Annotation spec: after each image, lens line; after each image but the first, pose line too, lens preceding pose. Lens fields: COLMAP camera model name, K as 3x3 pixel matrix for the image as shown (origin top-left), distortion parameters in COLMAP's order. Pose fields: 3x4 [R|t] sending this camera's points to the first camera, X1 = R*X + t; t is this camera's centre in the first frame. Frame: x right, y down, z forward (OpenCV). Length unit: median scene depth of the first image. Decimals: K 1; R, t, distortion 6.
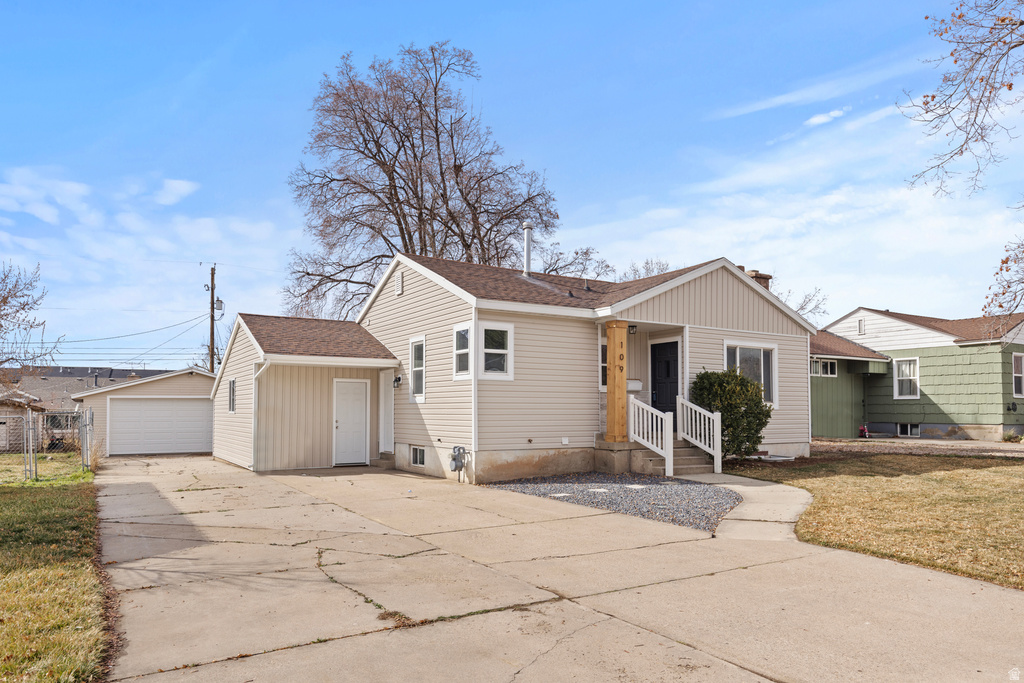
lens RADIAL K [[682.8, 0, 508.1], [0, 682.8, 406.2], [0, 0, 1]] dist [0.006638, -0.000296]
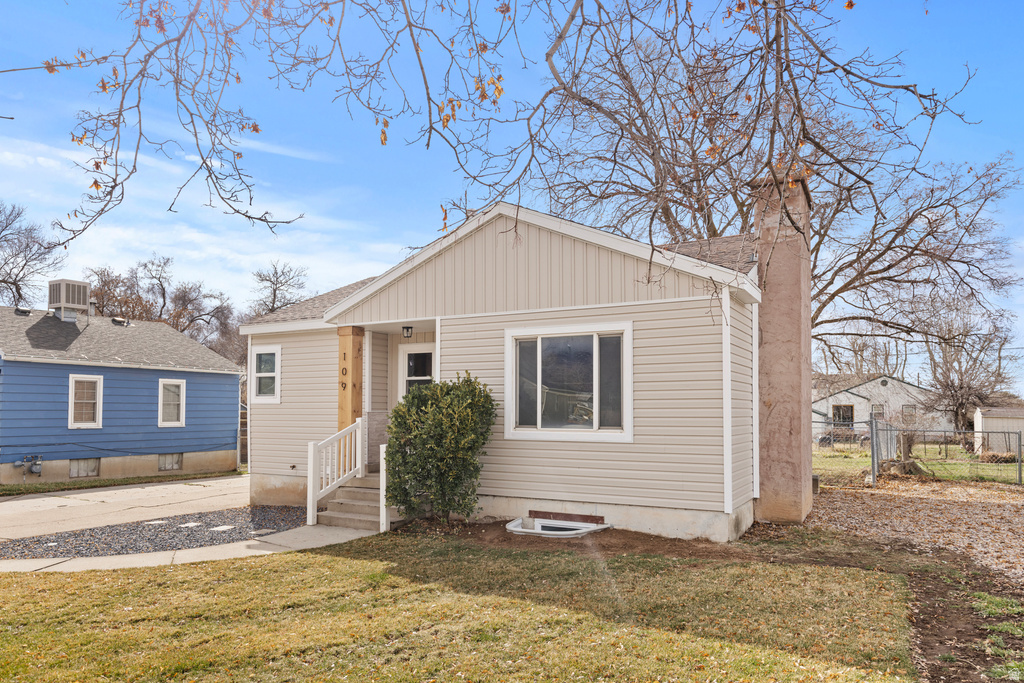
lens RADIAL K [[682.8, 0, 508.1], [0, 682.8, 406.2], [0, 0, 1]] dist [0.006638, -0.000296]
pose [[0.498972, -0.006143, -0.866596, 0.851322], [0.005718, 0.999976, -0.003796, -0.023654], [0.866599, -0.003061, 0.498995, 0.672490]]
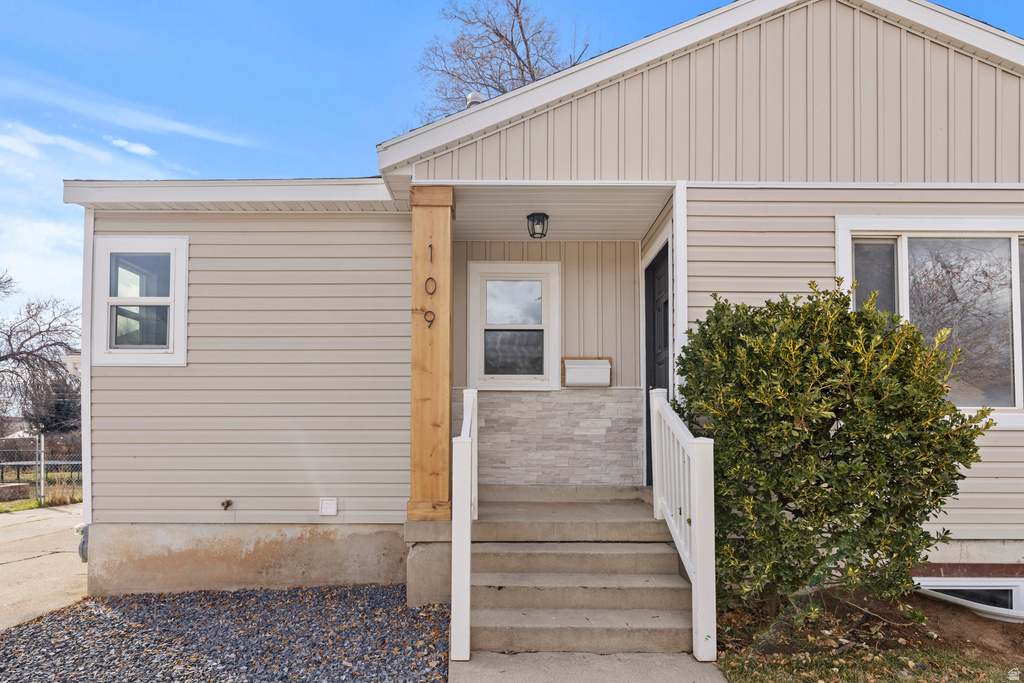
lens RADIAL K [[578.2, 0, 514.0], [0, 578.2, 431.1], [0, 0, 1]] dist [0.001248, 0.000778]
pose [[0.852298, -0.006623, -0.523014, 0.322565], [0.004706, 0.999976, -0.004993, 0.006109], [0.523035, 0.001794, 0.852309, 0.669633]]
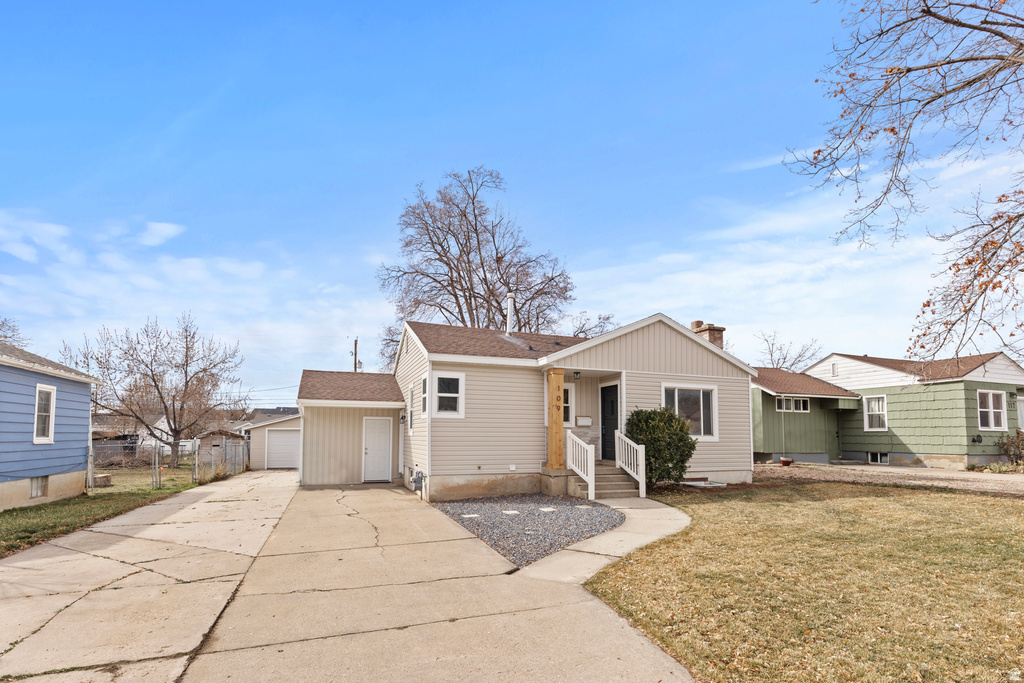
lens RADIAL K [[478.8, 0, 518.4], [0, 478.8, 419.7], [0, 0, 1]] dist [0.006776, 0.000128]
pose [[0.981931, -0.003072, -0.189212, 0.225843], [-0.002106, 0.999629, -0.027156, -0.010216], [0.189226, 0.027064, 0.981561, 0.141720]]
